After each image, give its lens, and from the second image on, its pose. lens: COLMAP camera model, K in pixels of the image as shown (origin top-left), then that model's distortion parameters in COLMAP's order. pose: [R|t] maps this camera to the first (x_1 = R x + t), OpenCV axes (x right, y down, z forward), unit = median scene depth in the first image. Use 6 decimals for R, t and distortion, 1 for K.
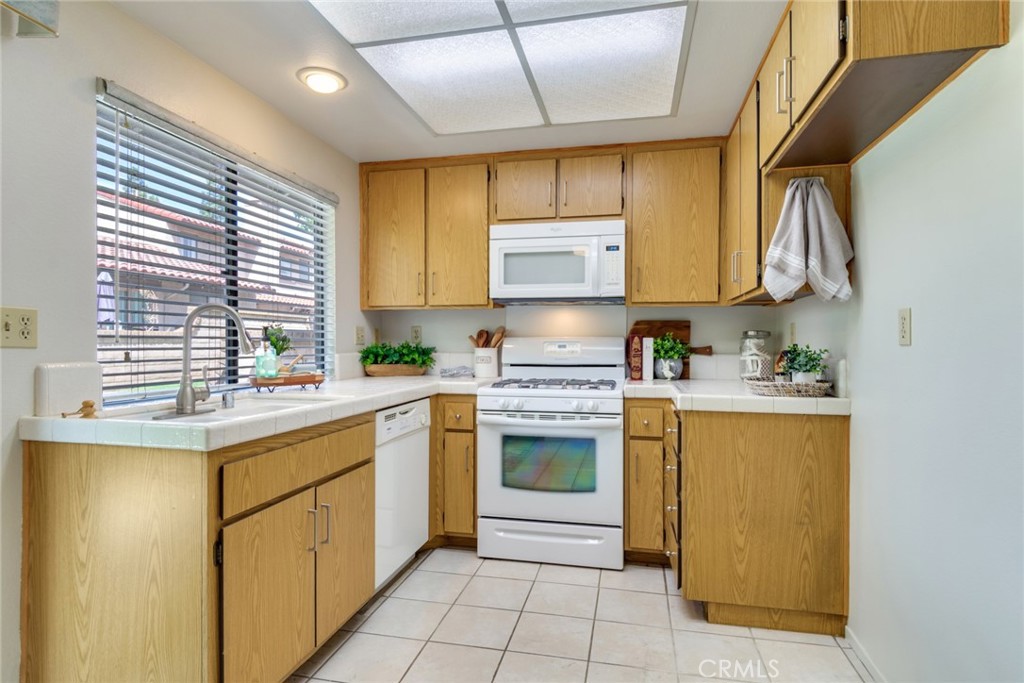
lens RADIAL K [[542.9, 0, 514.8], [0, 542.9, 344.6], [0, 0, 1]] dist [0.003217, -0.012661]
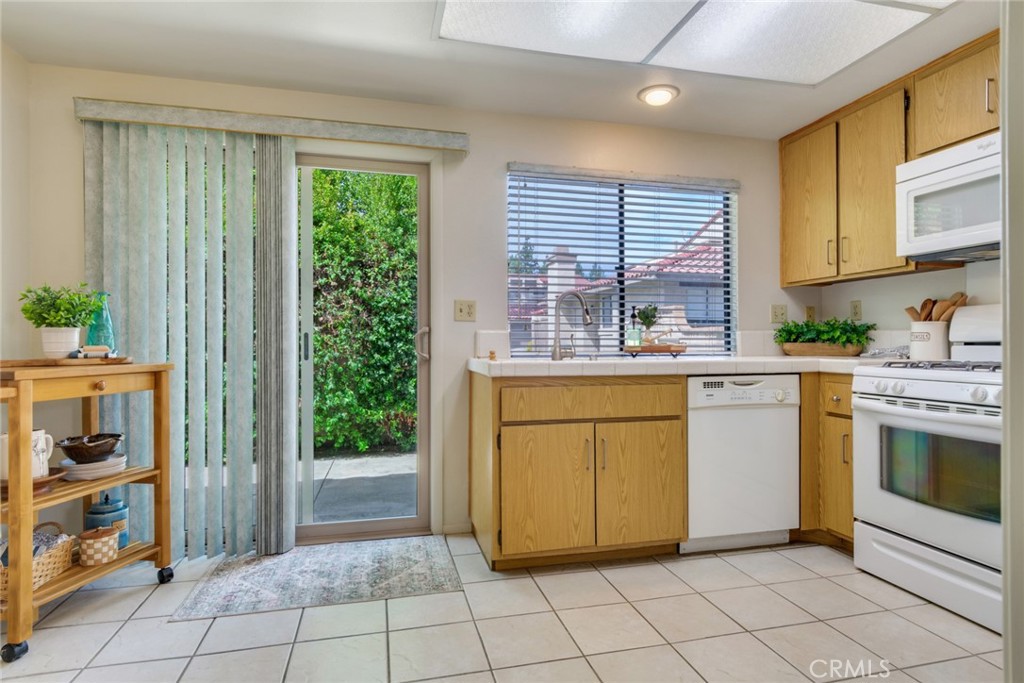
lens RADIAL K [[542.9, 0, 514.8], [0, 542.9, 344.6], [0, 0, 1]] dist [0.003217, -0.012661]
pose [[0.445460, -0.001018, -0.895301, 0.449370], [0.001286, 0.999999, -0.000498, 0.045847], [0.895301, -0.000929, 0.445461, 0.152256]]
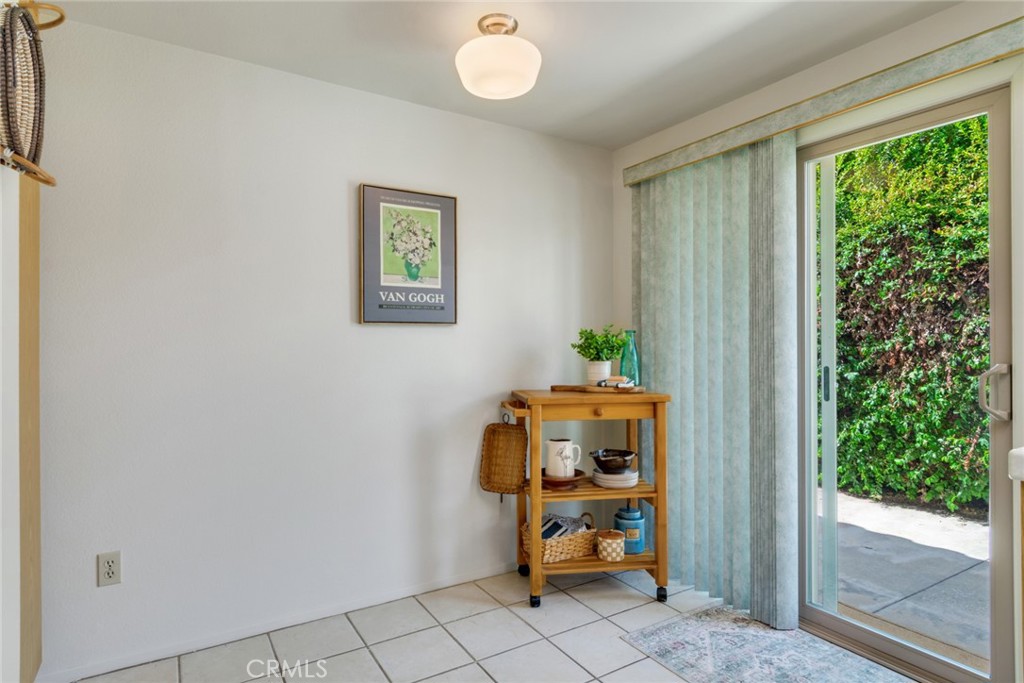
lens RADIAL K [[555.3, 0, 512.0], [0, 555.3, 341.5], [0, 0, 1]] dist [0.004853, -0.012215]
pose [[-0.723318, -0.004929, -0.690497, 0.279540], [-0.002691, 0.999987, -0.004319, -0.006693], [0.690510, -0.001266, -0.723322, 0.511982]]
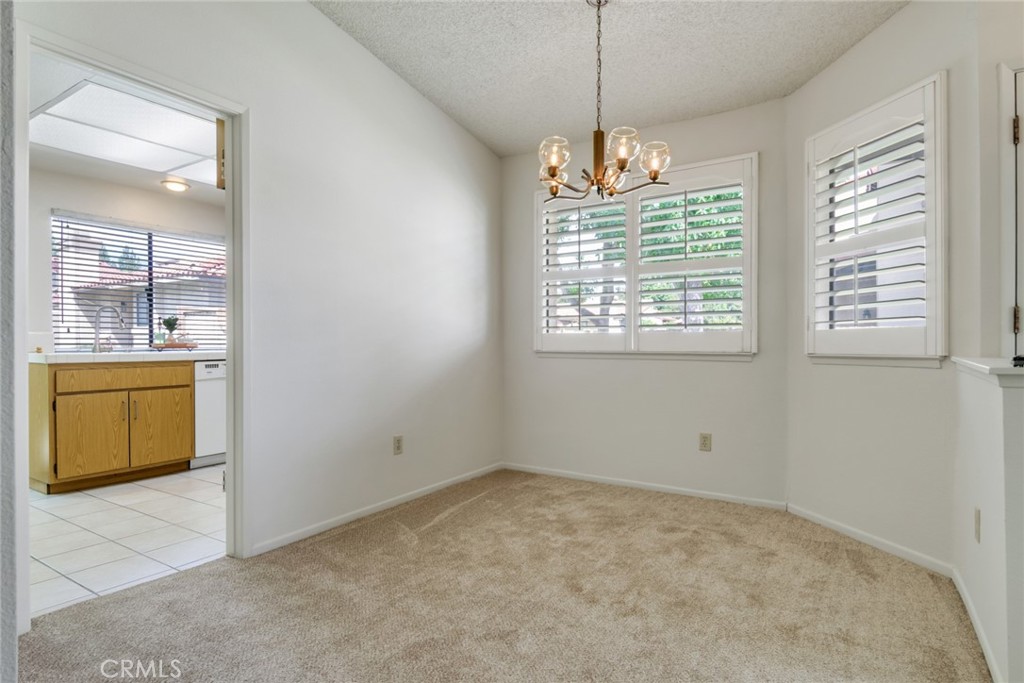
lens RADIAL K [[555.3, 0, 512.0], [0, 555.3, 341.5], [0, 0, 1]] dist [0.004853, -0.012215]
pose [[0.937480, -0.006204, -0.347983, 1.112809], [0.005333, 0.999980, -0.003460, 0.052660], [0.347998, 0.001387, 0.937494, -0.315528]]
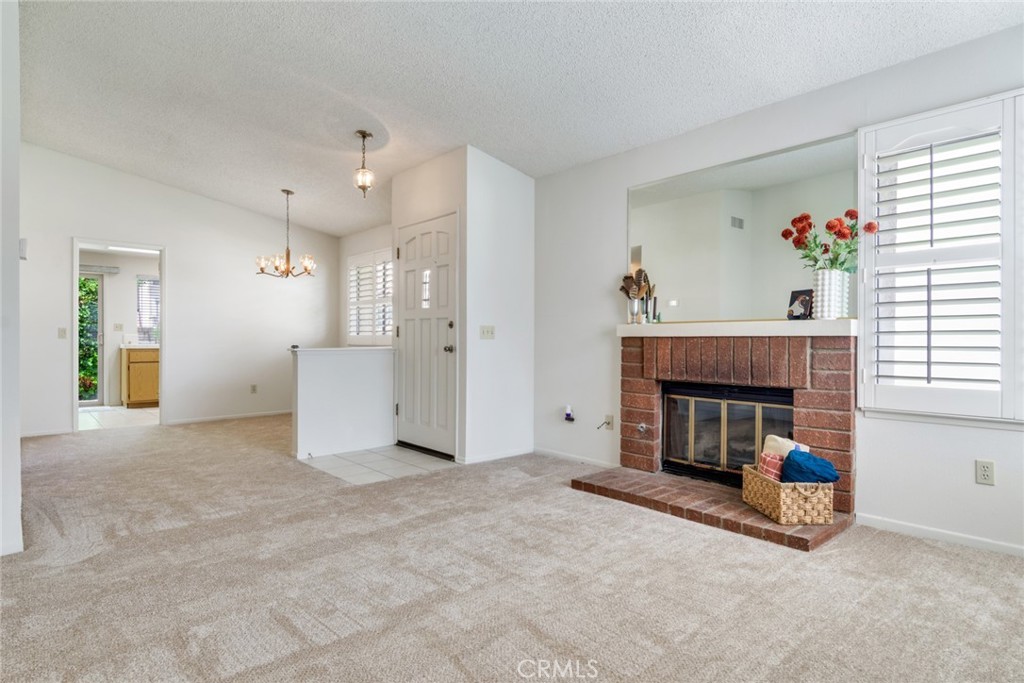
lens RADIAL K [[542.9, 0, 514.8], [0, 542.9, 344.6], [0, 0, 1]] dist [0.003217, -0.012661]
pose [[0.819917, 0.003629, -0.572470, 2.791843], [-0.000797, 0.999986, 0.005199, 0.056403], [0.572481, -0.003807, 0.819909, -0.607728]]
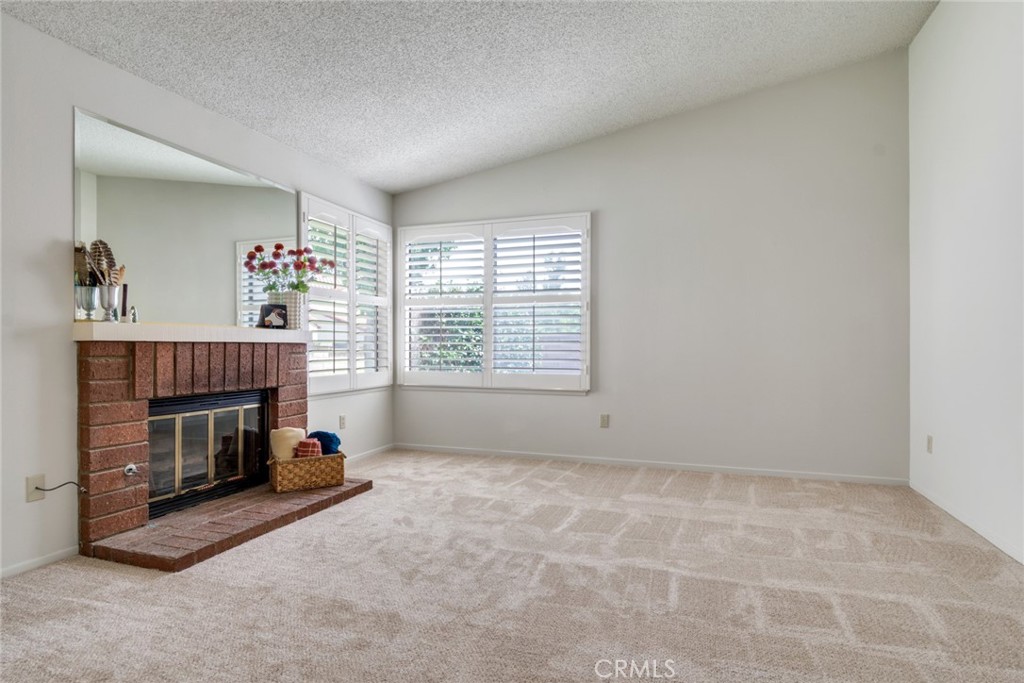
lens RADIAL K [[542.9, 0, 514.8], [0, 542.9, 344.6], [0, 0, 1]] dist [0.003217, -0.012661]
pose [[0.109735, 0.001258, 0.993960, 1.428975], [0.001030, 0.999999, -0.001380, 0.051906], [-0.993960, 0.001175, 0.109733, -0.103494]]
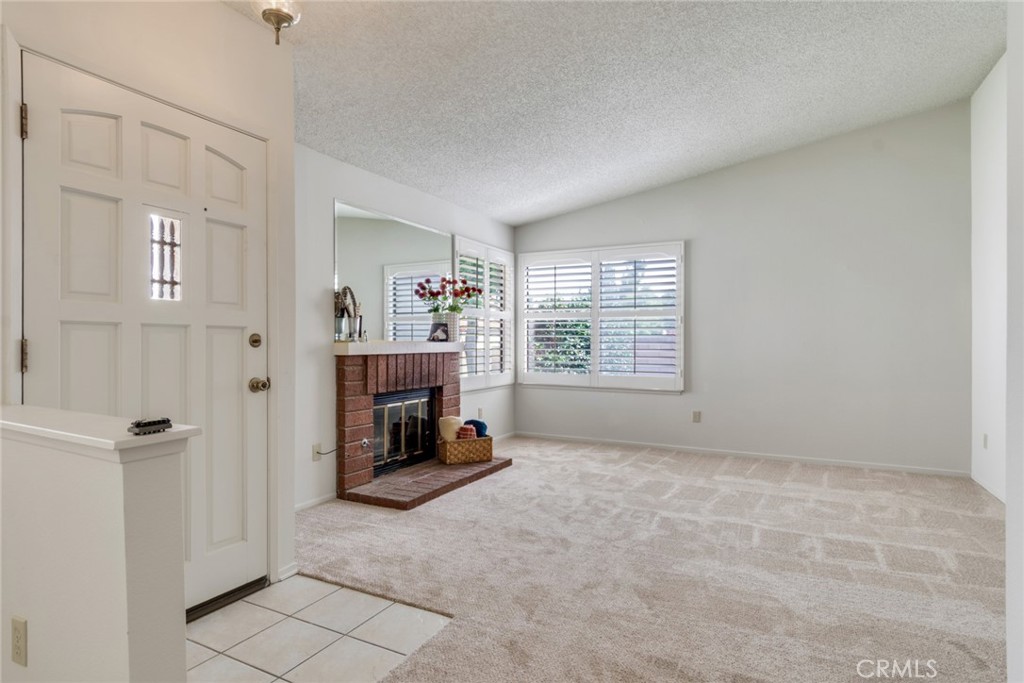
lens RADIAL K [[540.8, 0, 512.0], [0, 540.8, 341.5], [0, 0, 1]] dist [0.003952, -0.015395]
pose [[0.251371, -0.002083, 0.967889, 1.059611], [0.000600, 0.999998, 0.001996, 0.008323], [-0.967891, 0.000079, 0.251372, -0.043094]]
